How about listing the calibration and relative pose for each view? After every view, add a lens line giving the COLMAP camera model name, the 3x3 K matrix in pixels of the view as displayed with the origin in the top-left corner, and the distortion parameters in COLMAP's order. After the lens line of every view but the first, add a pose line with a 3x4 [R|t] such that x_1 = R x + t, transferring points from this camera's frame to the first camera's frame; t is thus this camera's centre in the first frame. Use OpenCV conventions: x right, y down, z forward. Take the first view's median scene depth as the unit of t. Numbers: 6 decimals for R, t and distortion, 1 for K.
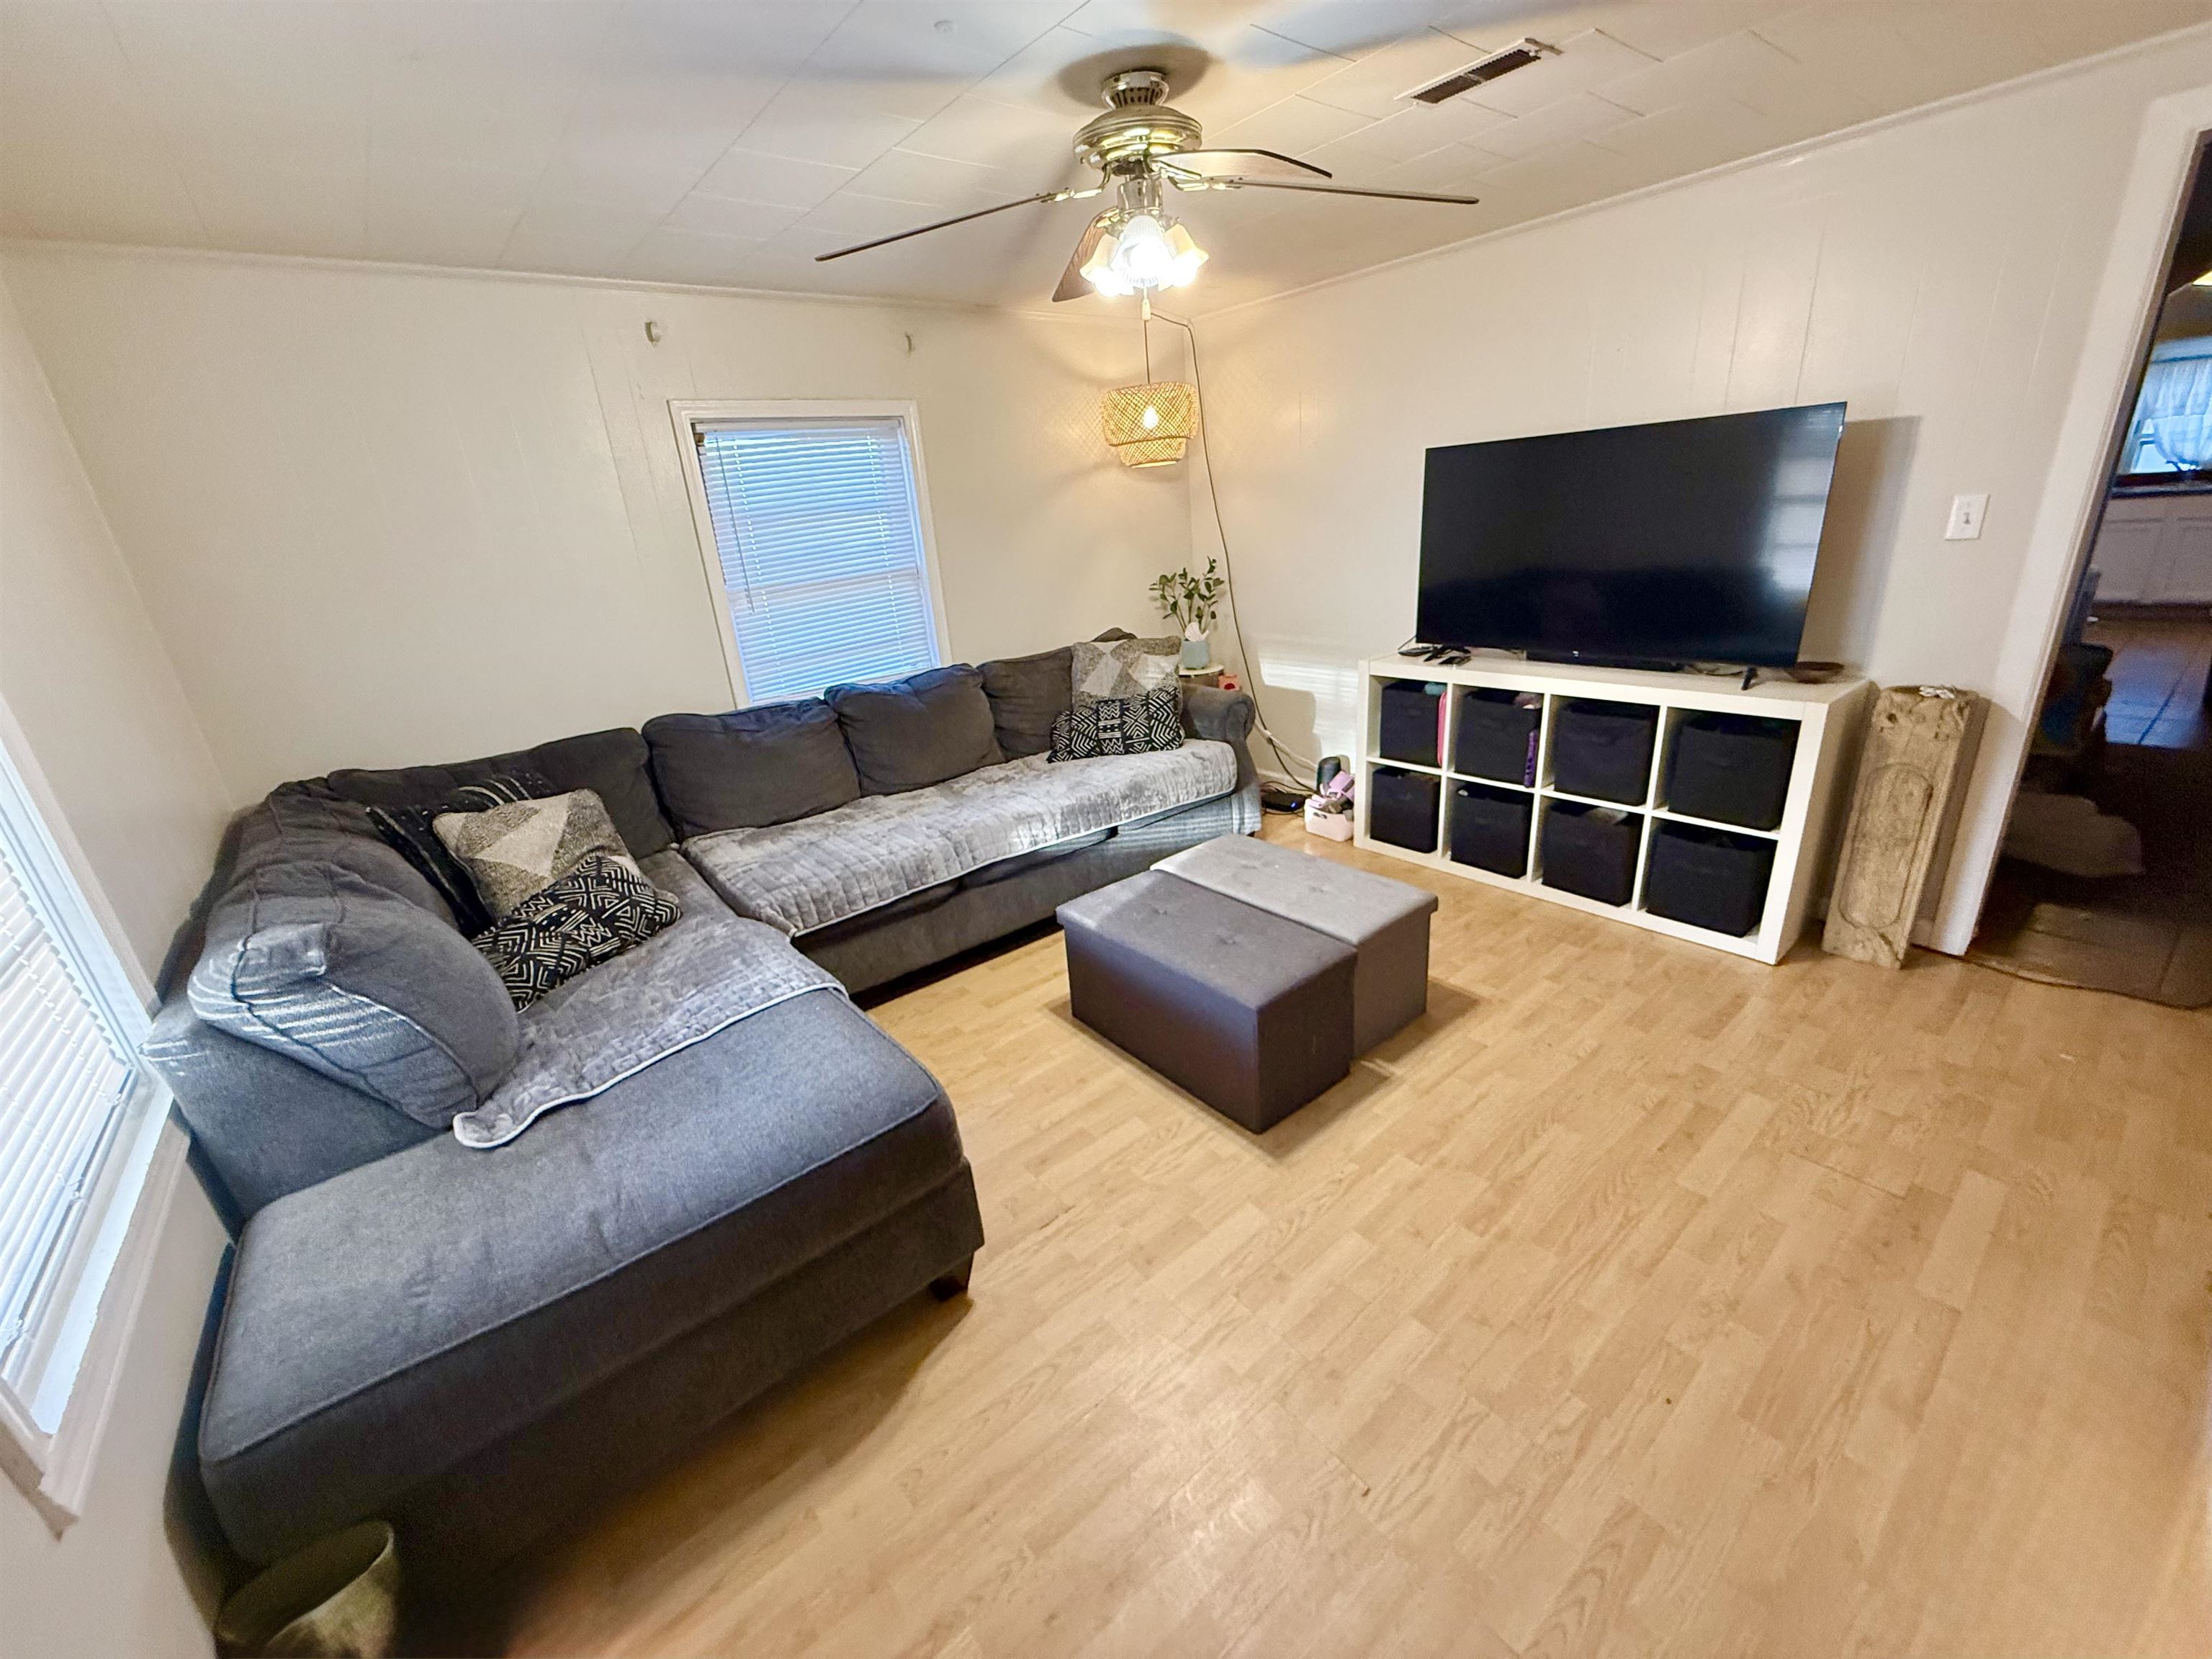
lens RADIAL K [[889.8, 0, 1106.0], [0, 889.8, 829.5], [0, 0, 1]] dist [0.000324, 0.000032]
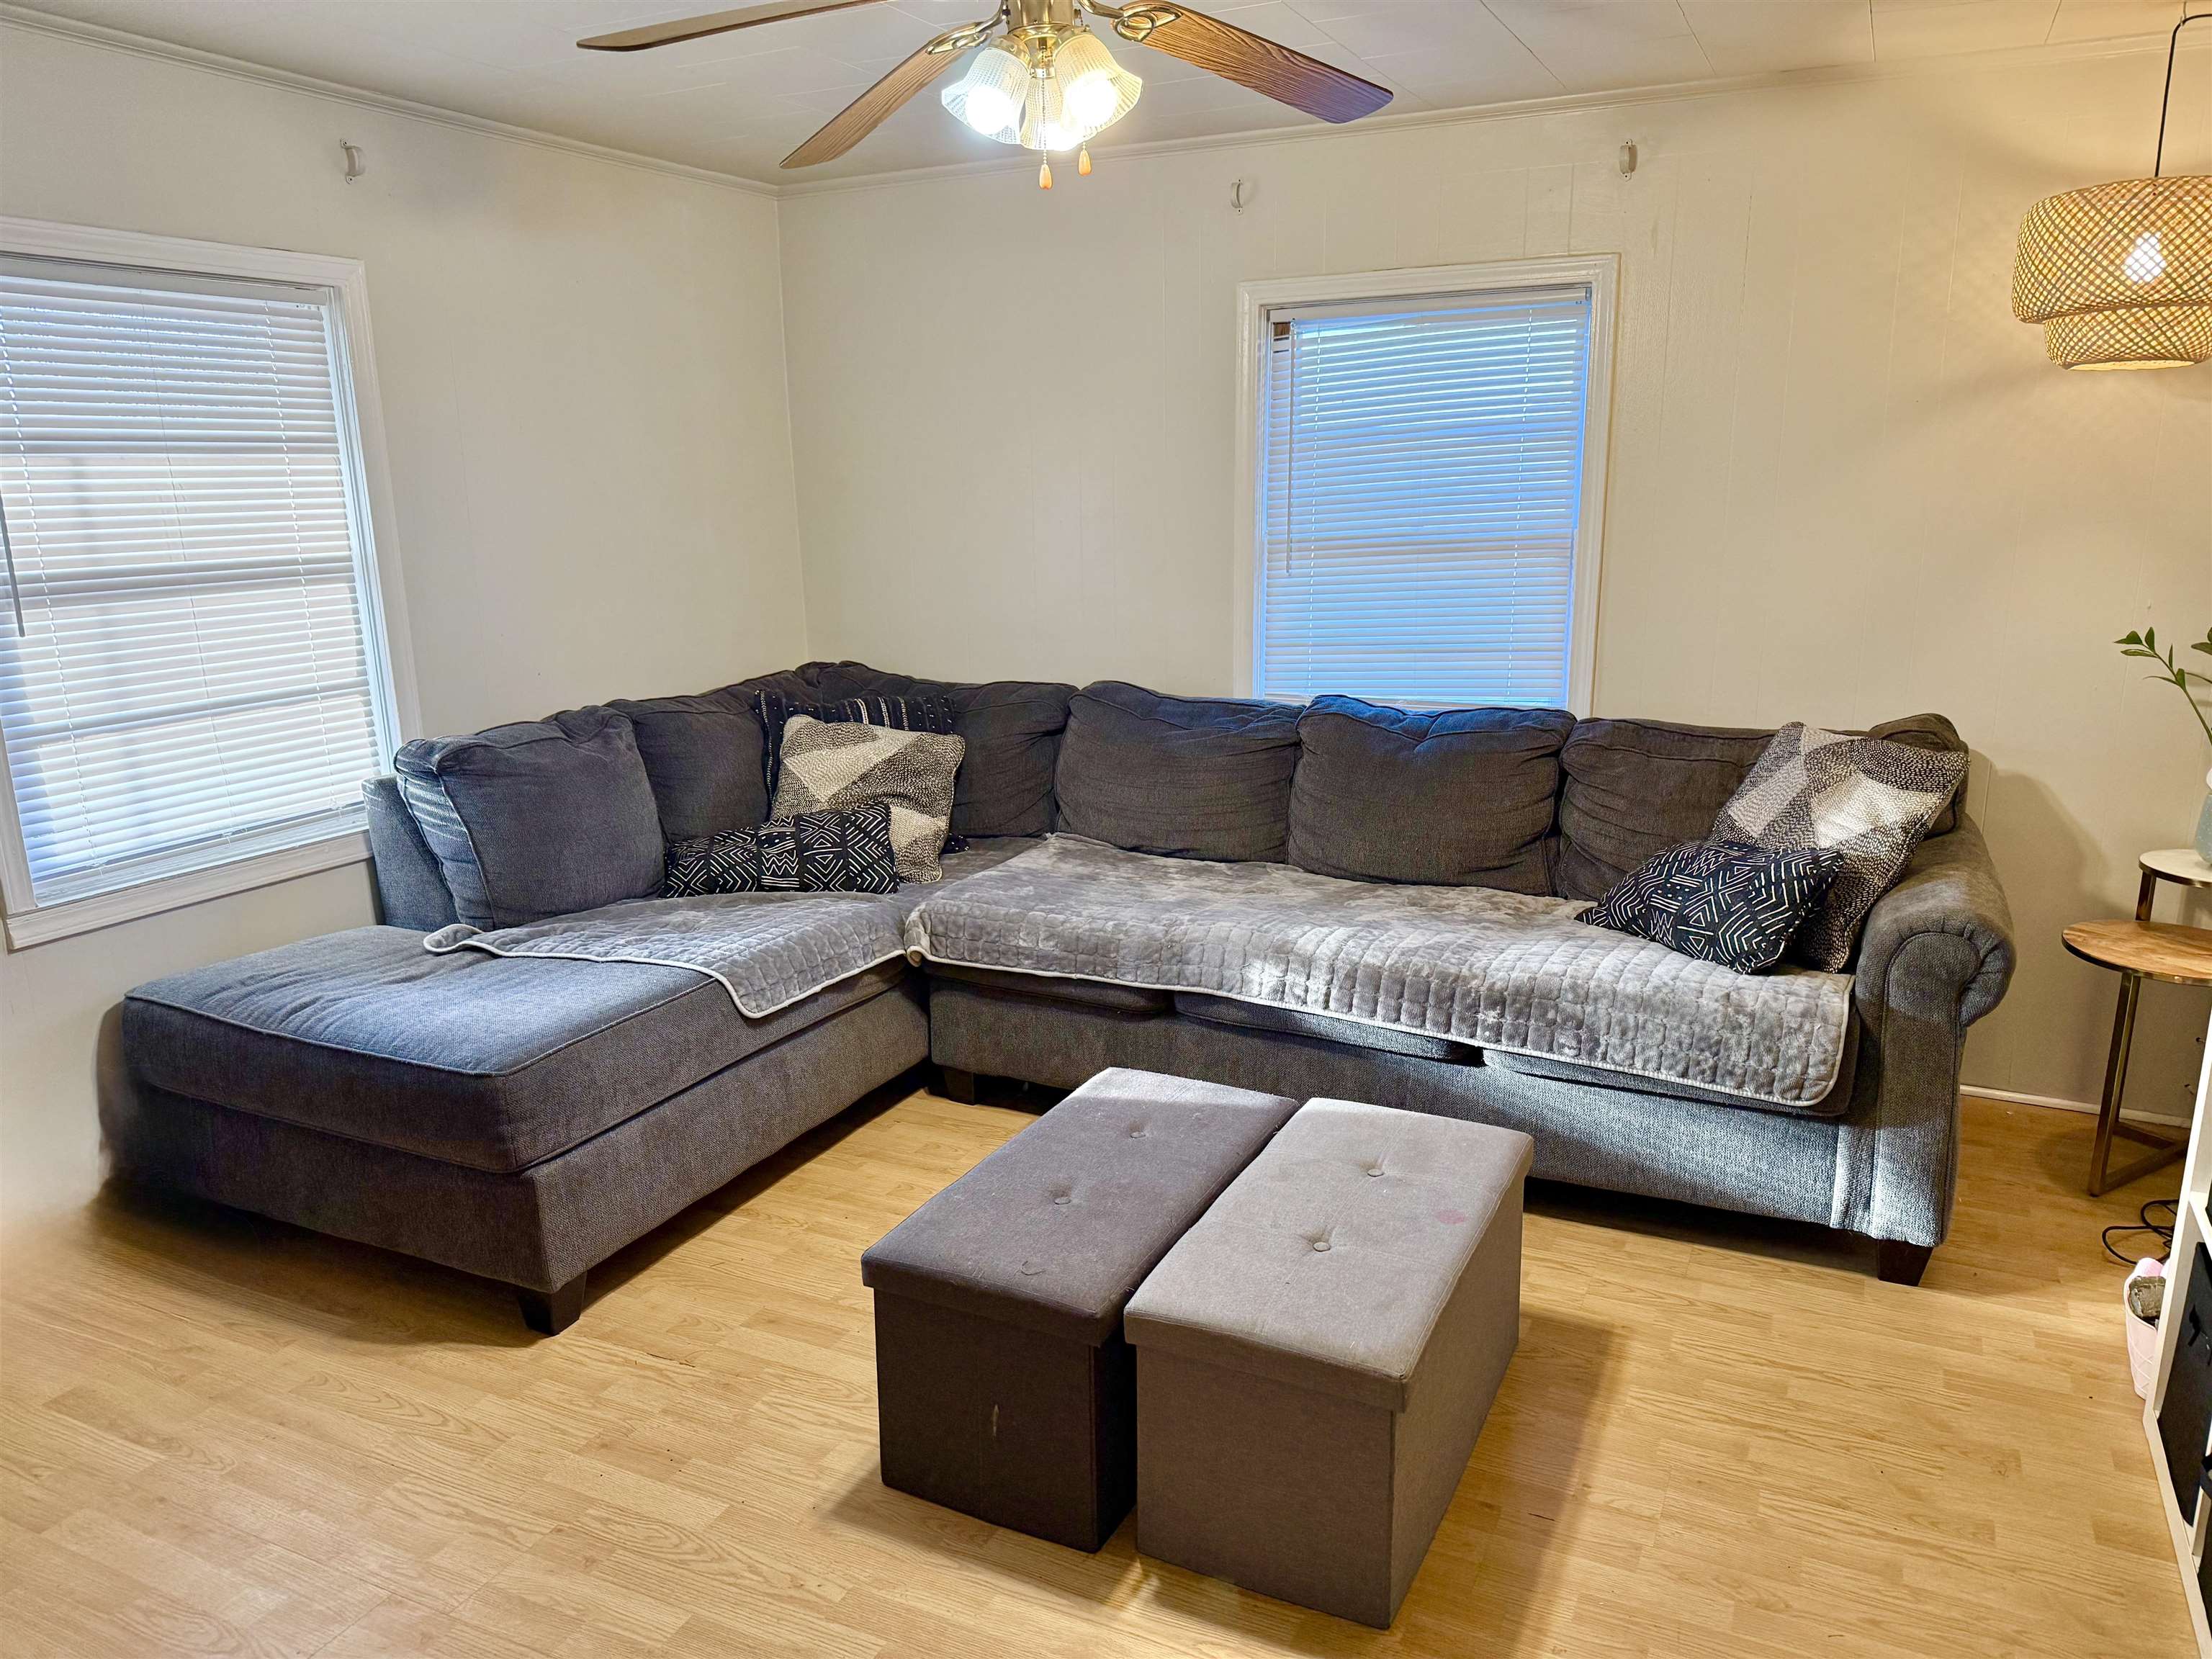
lens RADIAL K [[1543.1, 0, 1111.2], [0, 1543.1, 862.0], [0, 0, 1]] dist [0.104544, -0.139559]
pose [[0.416109, 0.288829, -0.862224, 0.734852], [-0.331396, 0.931169, 0.151992, -0.187227], [0.846776, 0.222492, 0.483185, 0.372434]]
